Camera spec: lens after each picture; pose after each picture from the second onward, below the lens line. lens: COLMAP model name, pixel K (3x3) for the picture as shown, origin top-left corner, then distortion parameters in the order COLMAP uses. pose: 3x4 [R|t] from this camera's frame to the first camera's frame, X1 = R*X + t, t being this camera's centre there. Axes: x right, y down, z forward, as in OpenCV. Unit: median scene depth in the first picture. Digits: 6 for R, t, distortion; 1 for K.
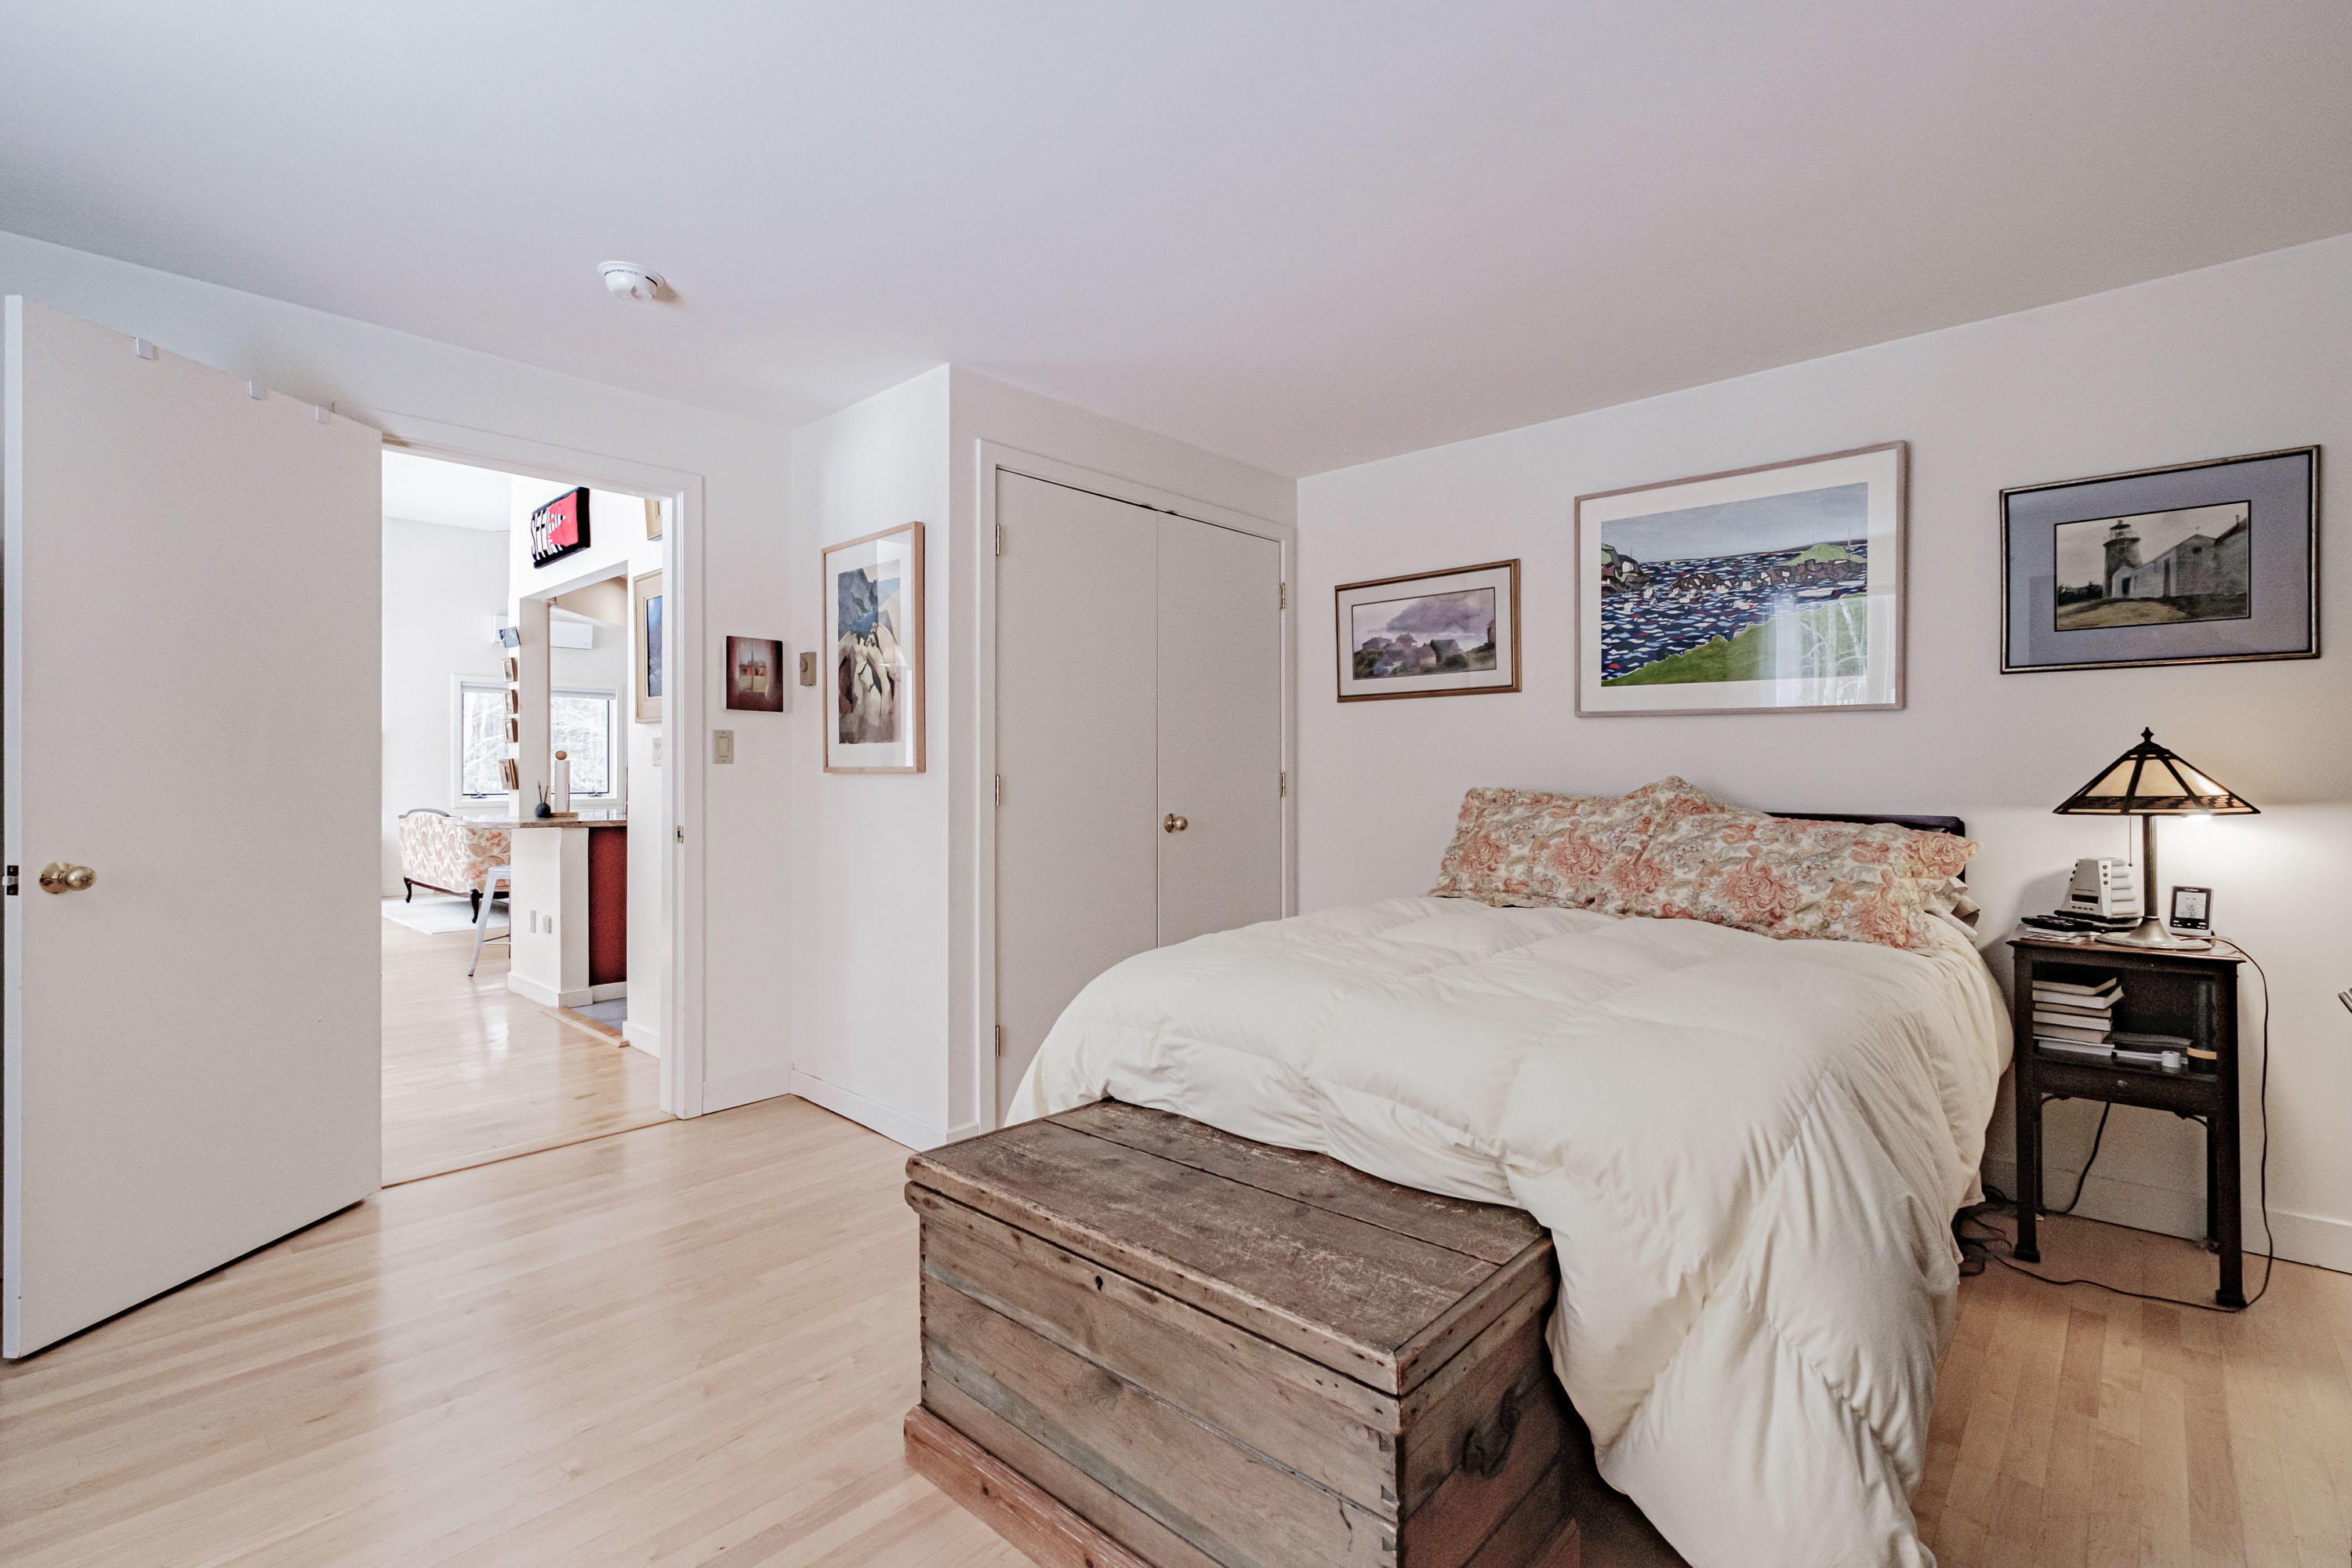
lens RADIAL K [[1033.7, 0, 1194.2], [0, 1033.7, 771.7], [0, 0, 1]] dist [-0.002162, -0.004023]
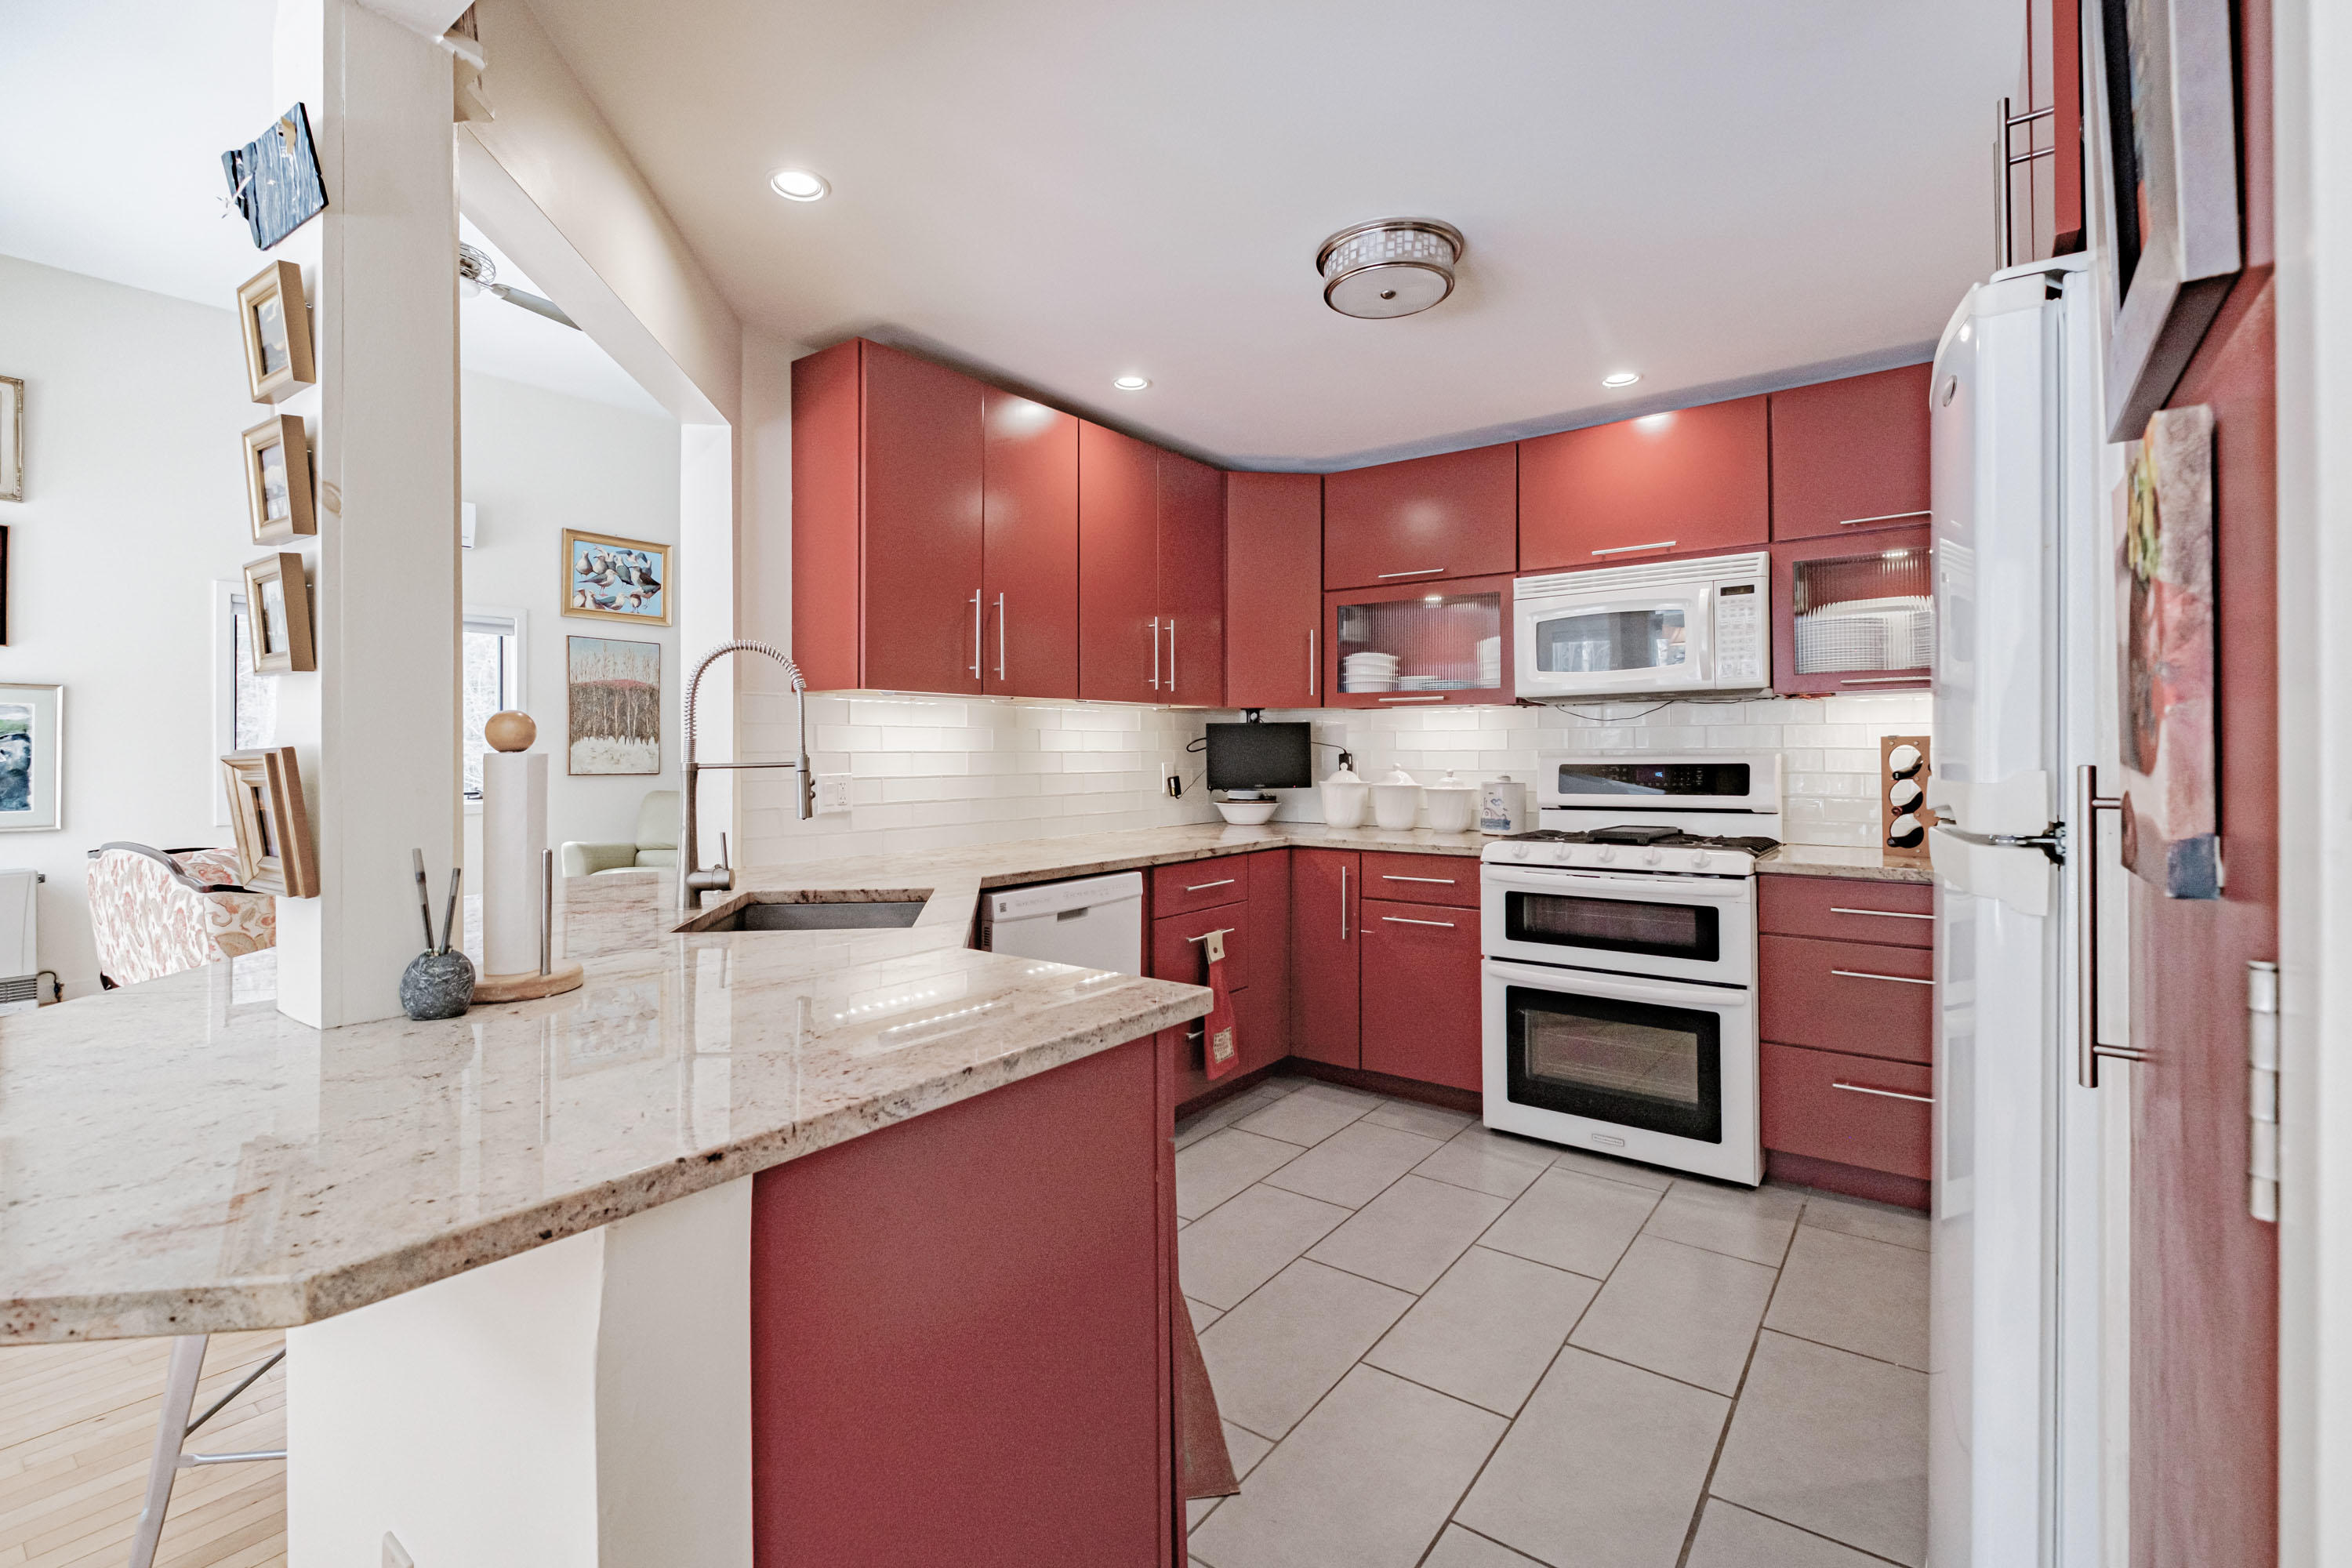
lens RADIAL K [[1033.7, 0, 1149.9], [0, 1033.7, 751.9], [0, 0, 1]] dist [-0.002162, -0.004023]
pose [[0.996899, -0.001455, 0.078682, -0.500234], [0.000881, 0.999973, 0.007327, -0.013017], [-0.078690, -0.007235, 0.996873, 0.774132]]
